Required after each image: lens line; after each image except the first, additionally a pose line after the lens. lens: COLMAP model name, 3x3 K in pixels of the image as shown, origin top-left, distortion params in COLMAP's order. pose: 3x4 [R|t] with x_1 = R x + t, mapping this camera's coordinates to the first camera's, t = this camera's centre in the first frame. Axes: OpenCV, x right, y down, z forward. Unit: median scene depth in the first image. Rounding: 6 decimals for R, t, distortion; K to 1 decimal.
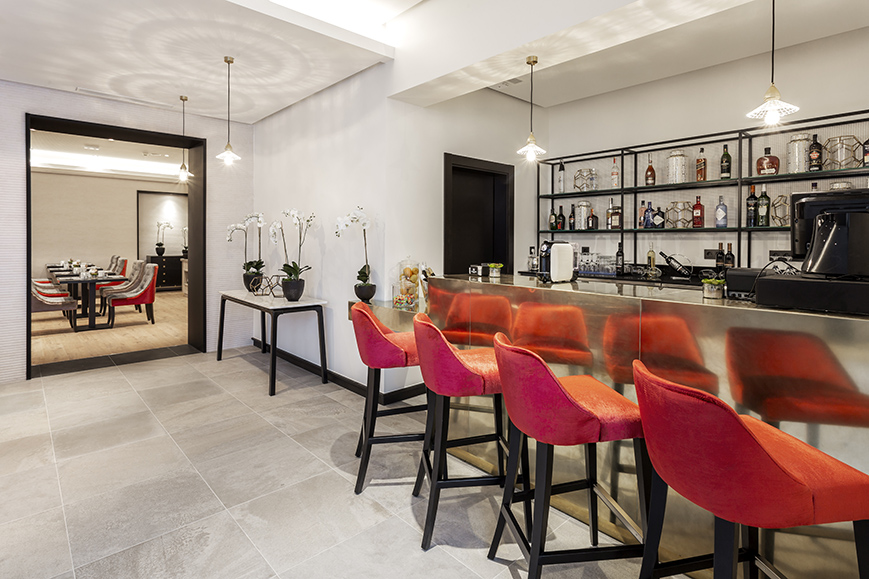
lens RADIAL K [[458.0, 0, 434.9], [0, 458.0, 243.5], [0, 0, 1]] dist [0.003083, 0.000742]
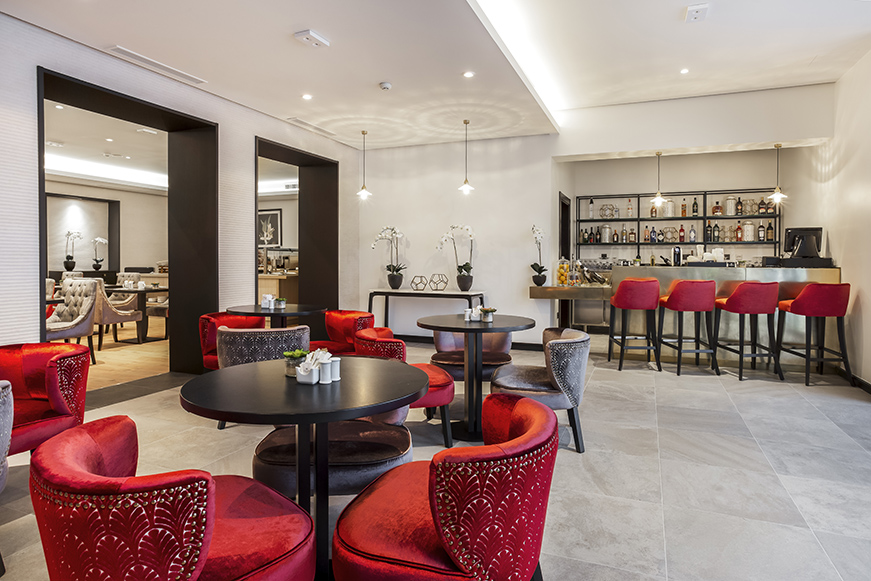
lens RADIAL K [[522.5, 0, 435.2], [0, 522.5, 270.4], [0, 0, 1]] dist [-0.028592, 0.000019]
pose [[0.902069, -0.010128, 0.431473, -1.119336], [0.004193, 0.999883, 0.014704, 0.040176], [-0.431571, -0.011455, 0.902006, -0.403244]]
